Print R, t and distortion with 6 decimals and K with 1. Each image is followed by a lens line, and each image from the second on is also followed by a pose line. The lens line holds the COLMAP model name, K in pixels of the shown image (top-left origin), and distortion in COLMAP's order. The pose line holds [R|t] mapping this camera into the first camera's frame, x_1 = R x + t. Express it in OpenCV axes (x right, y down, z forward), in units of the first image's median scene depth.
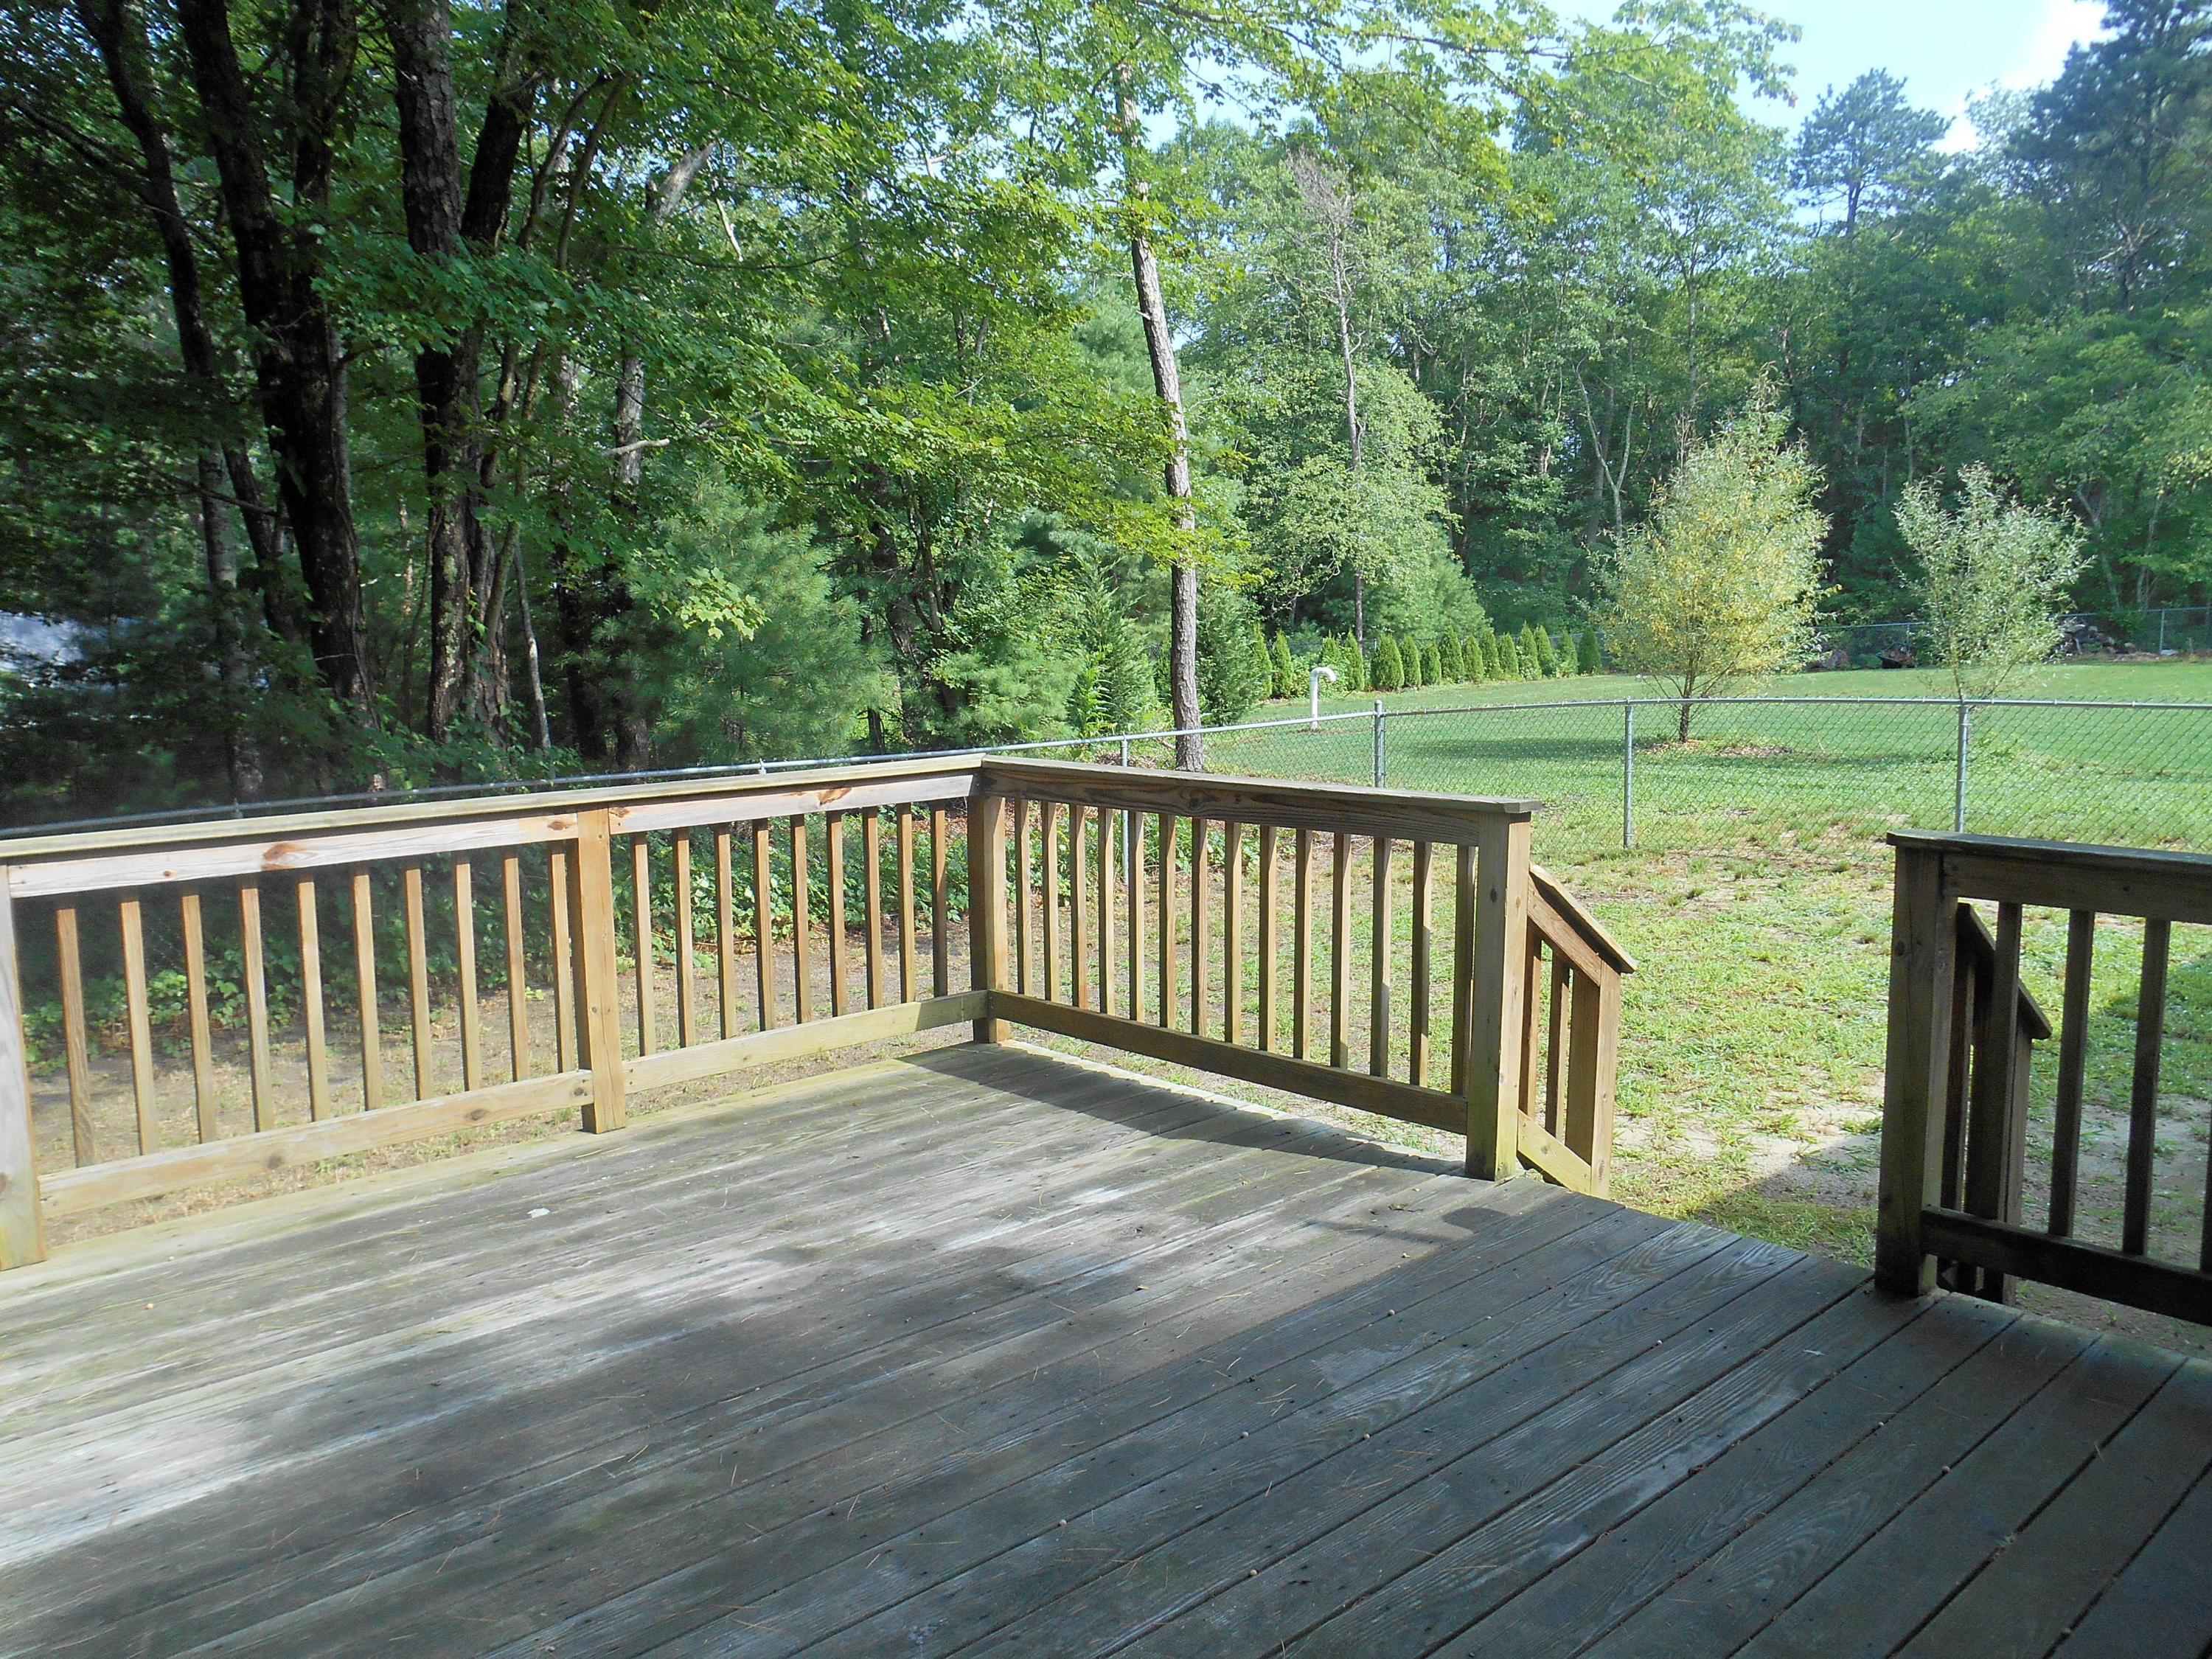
lens RADIAL K [[1701.9, 0, 1106.0], [0, 1701.9, 829.5], [0, 0, 1]] dist [-0.019003, -0.000791]
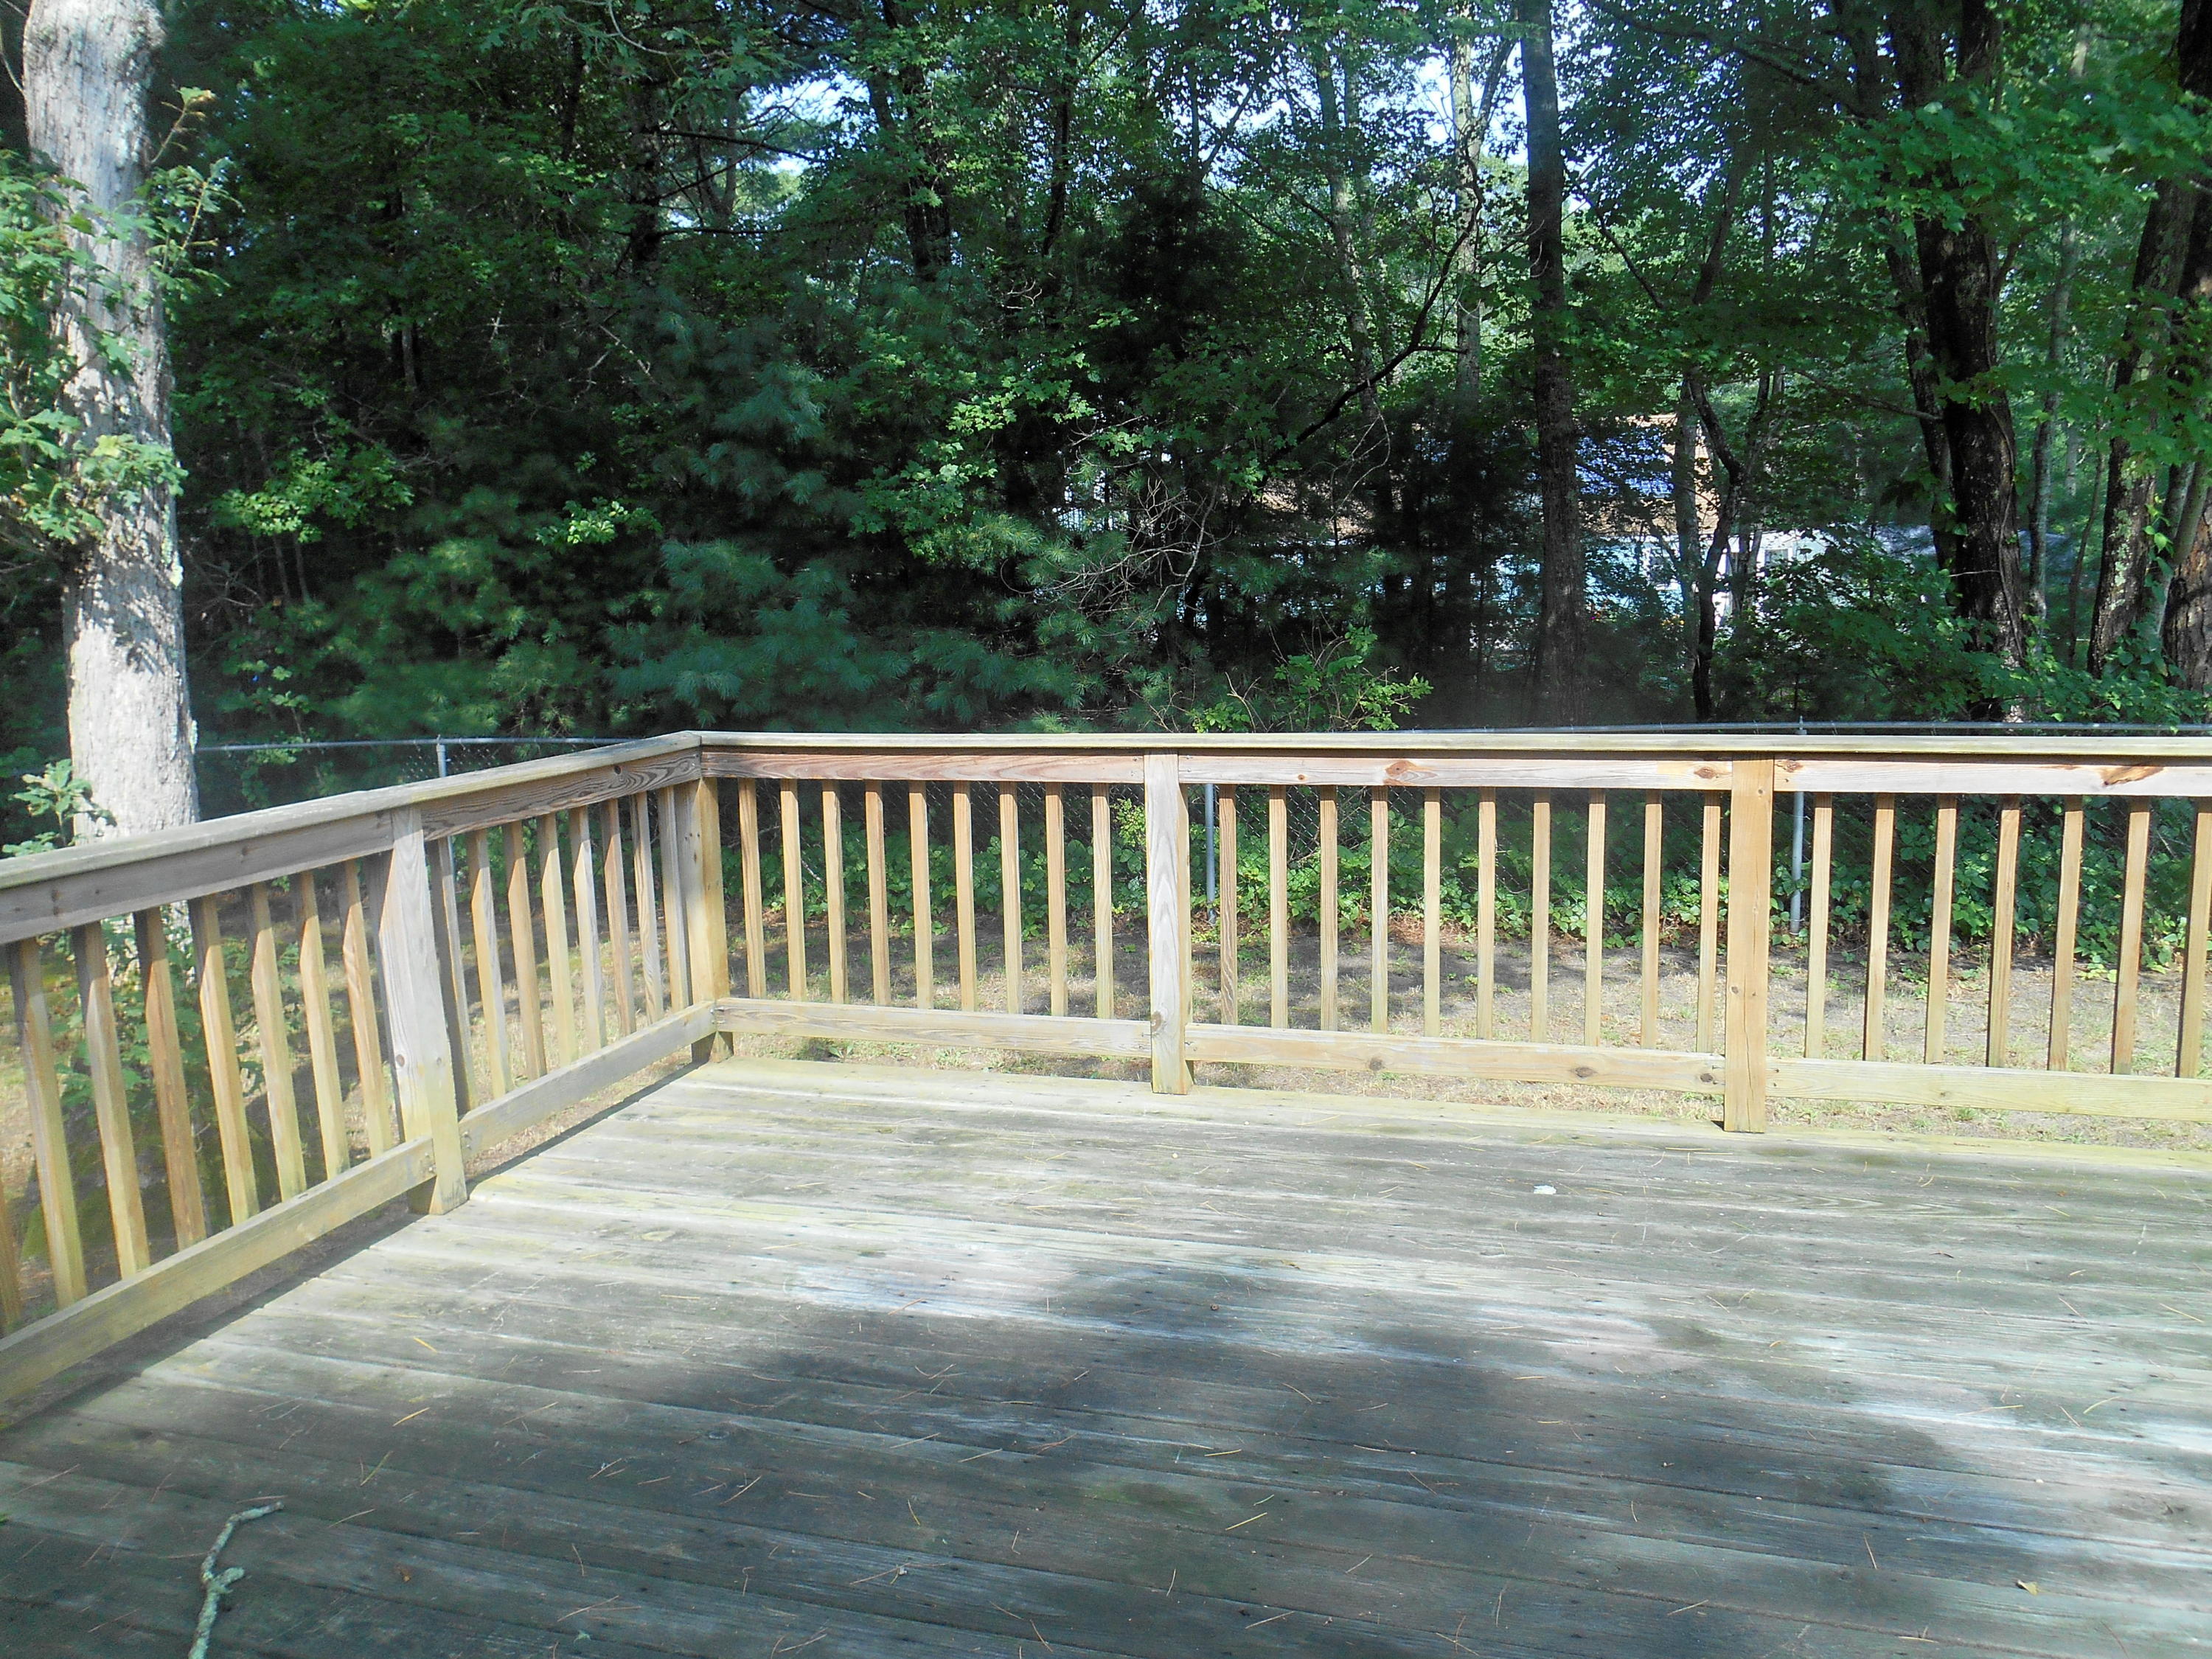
lens RADIAL K [[1701.9, 0, 1106.0], [0, 1701.9, 829.5], [0, 0, 1]] dist [-0.019003, -0.000791]
pose [[0.507126, 0.135393, -0.851171, 0.303772], [-0.091735, 0.990453, 0.102893, -0.040038], [0.856976, 0.025902, 0.514705, 0.325104]]
